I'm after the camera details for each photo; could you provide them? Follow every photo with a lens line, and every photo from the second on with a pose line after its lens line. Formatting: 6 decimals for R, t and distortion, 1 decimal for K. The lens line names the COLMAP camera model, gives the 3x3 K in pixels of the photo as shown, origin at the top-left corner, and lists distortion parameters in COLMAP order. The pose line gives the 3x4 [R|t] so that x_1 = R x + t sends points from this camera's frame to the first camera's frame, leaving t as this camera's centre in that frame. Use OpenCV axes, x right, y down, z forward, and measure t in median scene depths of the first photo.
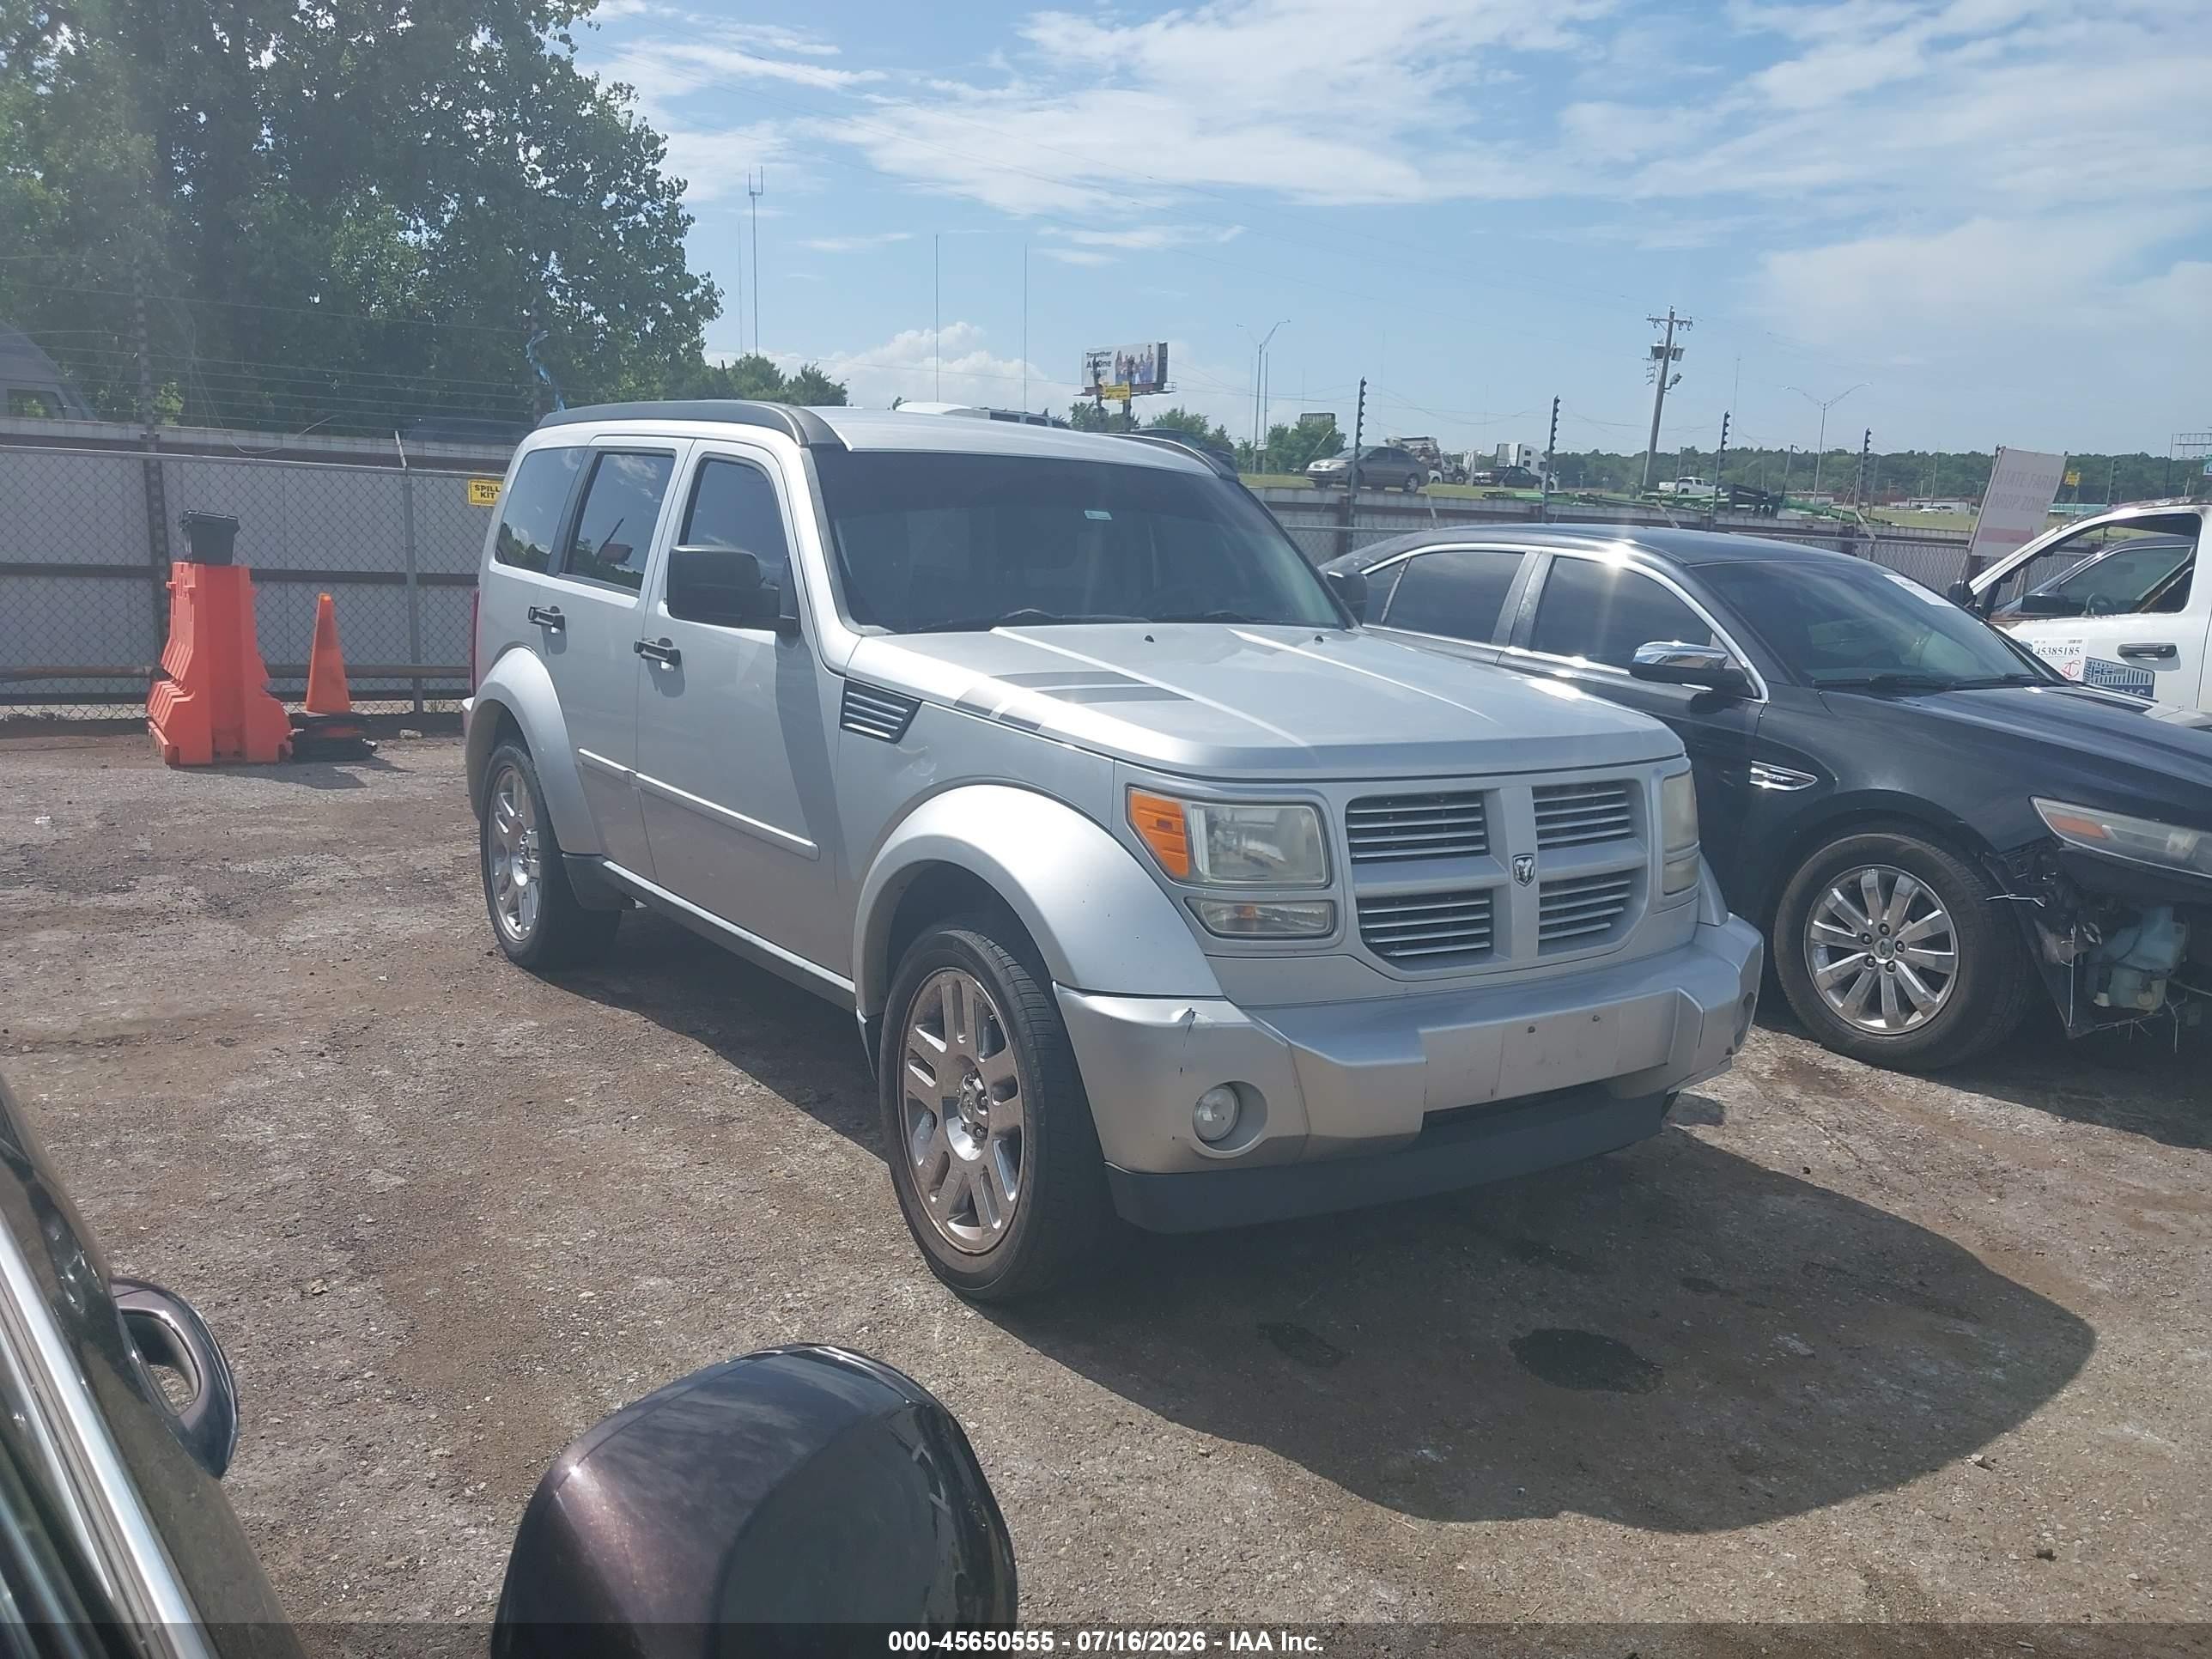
lens RADIAL K [[1889.4, 0, 1106.0], [0, 1889.4, 829.5], [0, 0, 1]] dist [-0.004718, -0.002408]
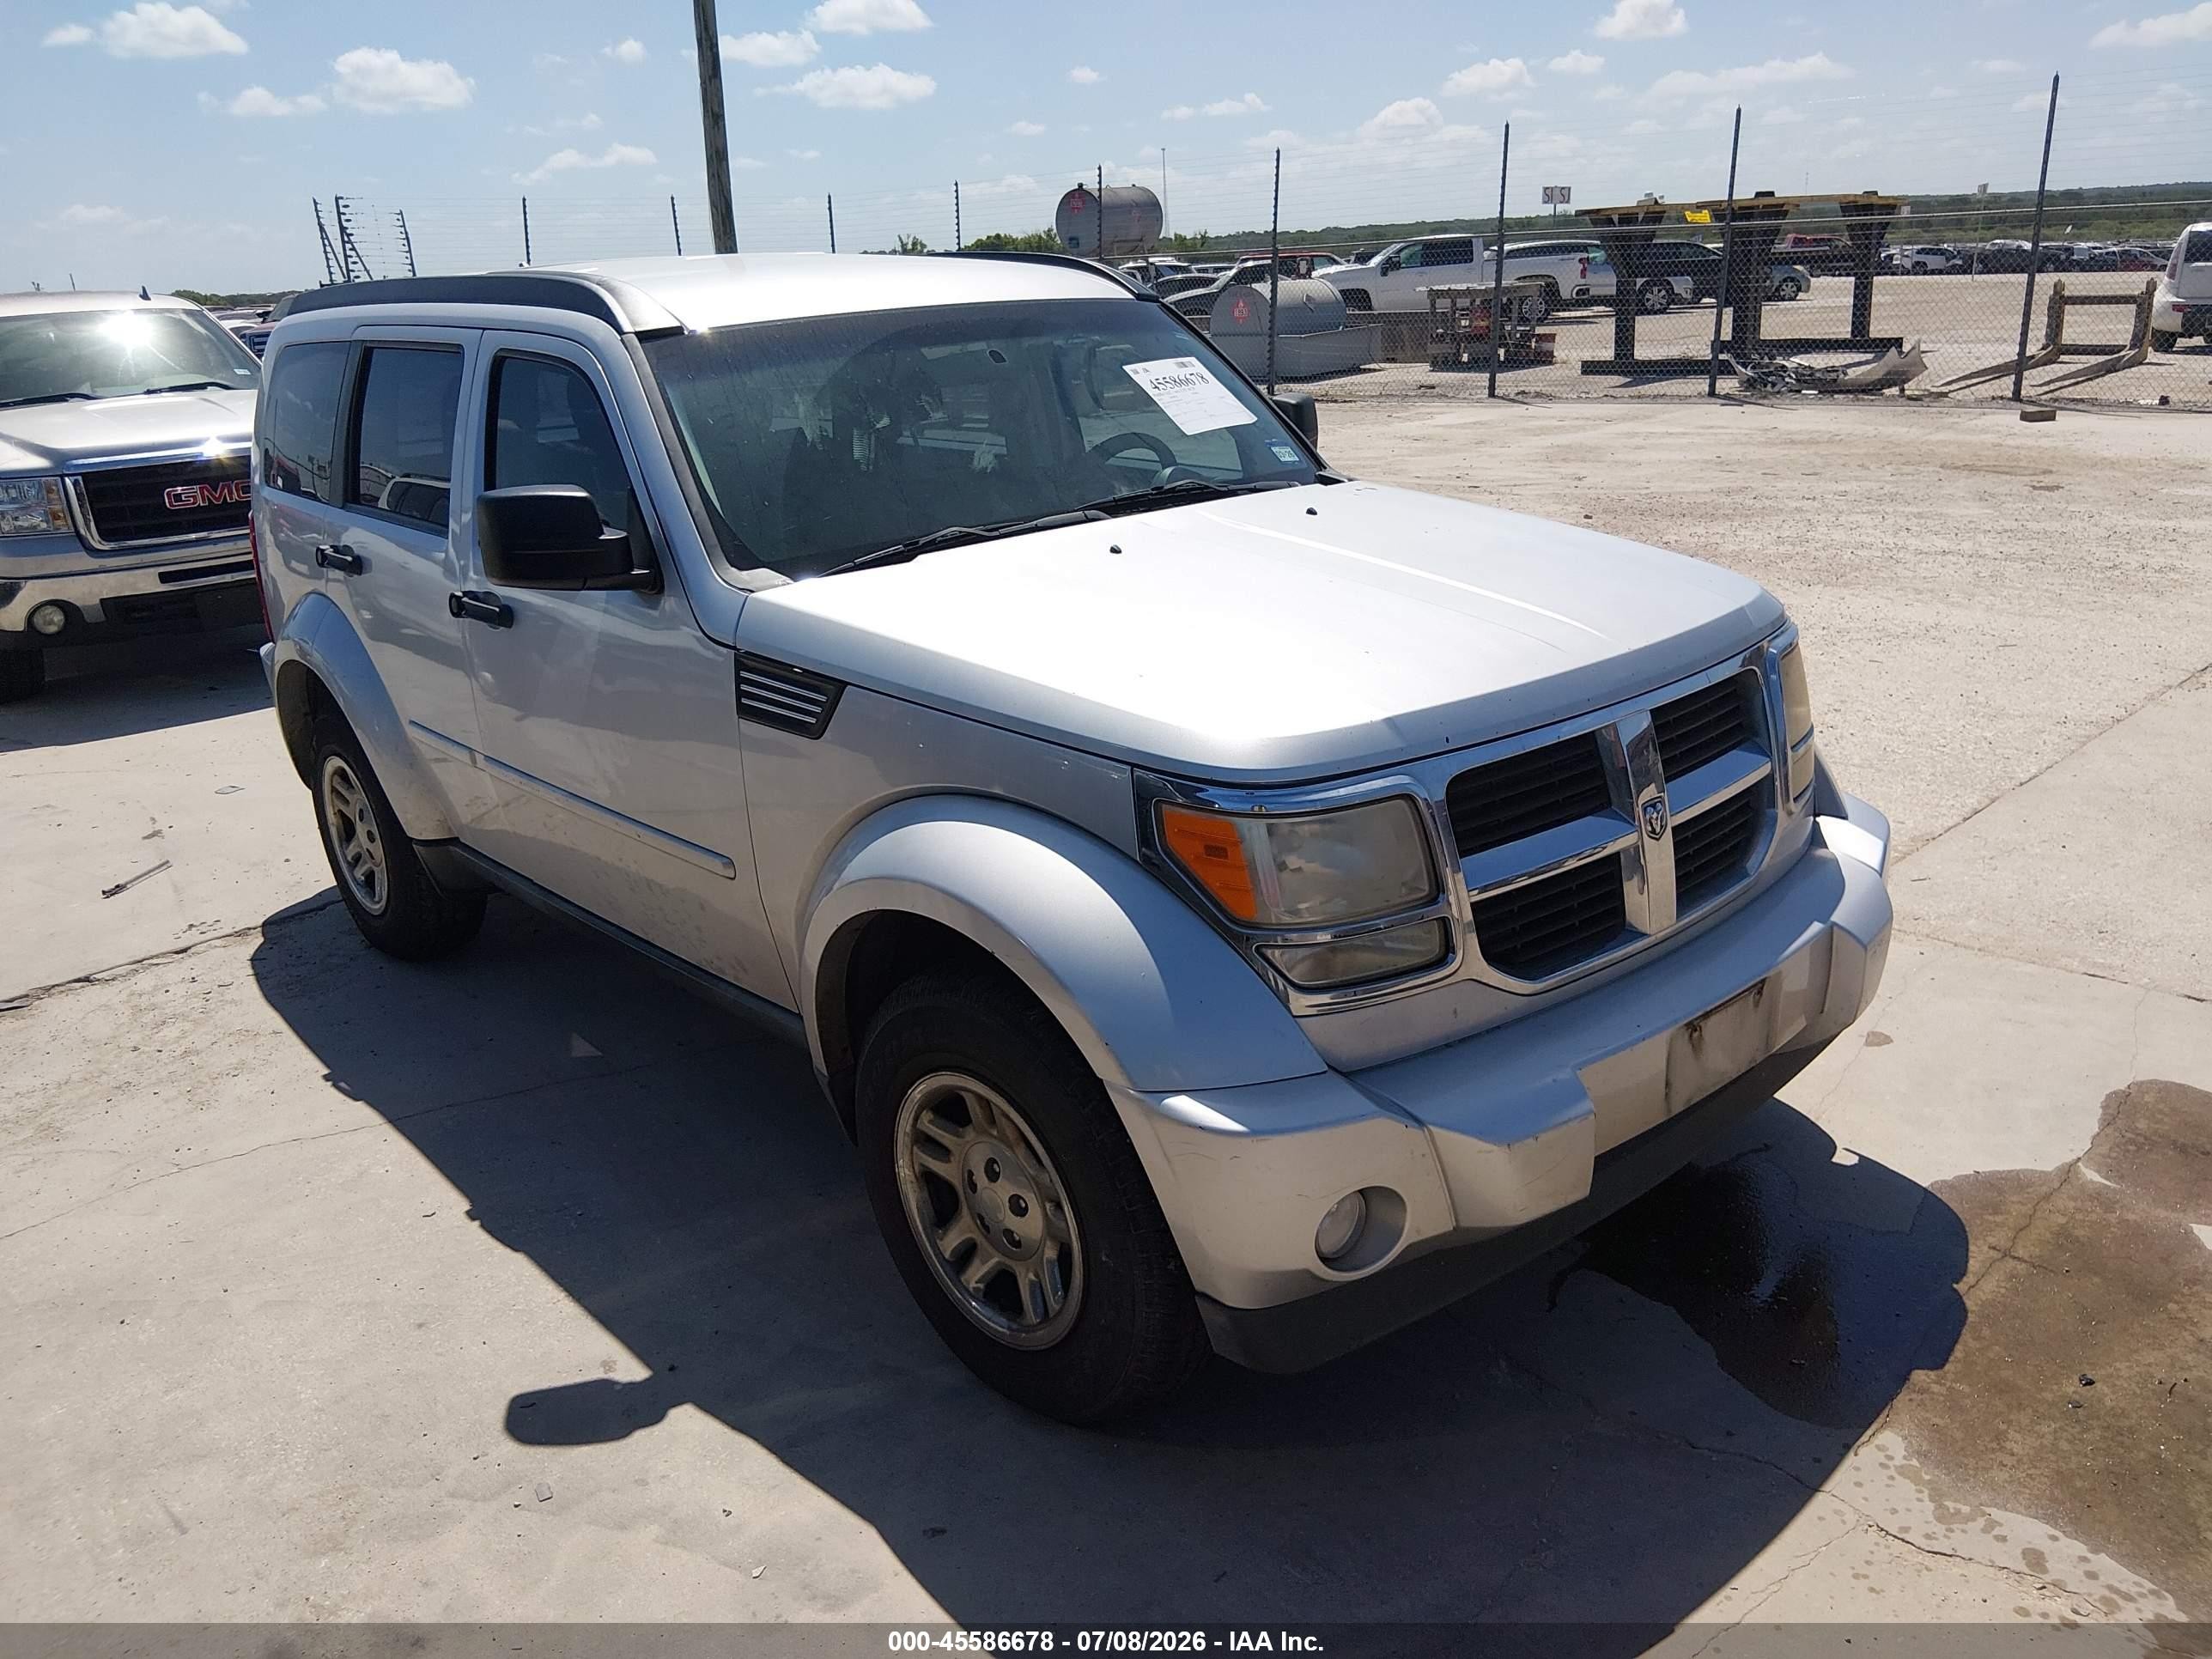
lens RADIAL K [[1889.4, 0, 1106.0], [0, 1889.4, 829.5], [0, 0, 1]] dist [-0.004718, -0.002408]
pose [[0.988935, -0.134064, 0.063511, -0.050907], [0.125255, 0.983997, 0.126734, -0.097895], [-0.079485, -0.117377, 0.989901, 0.231033]]
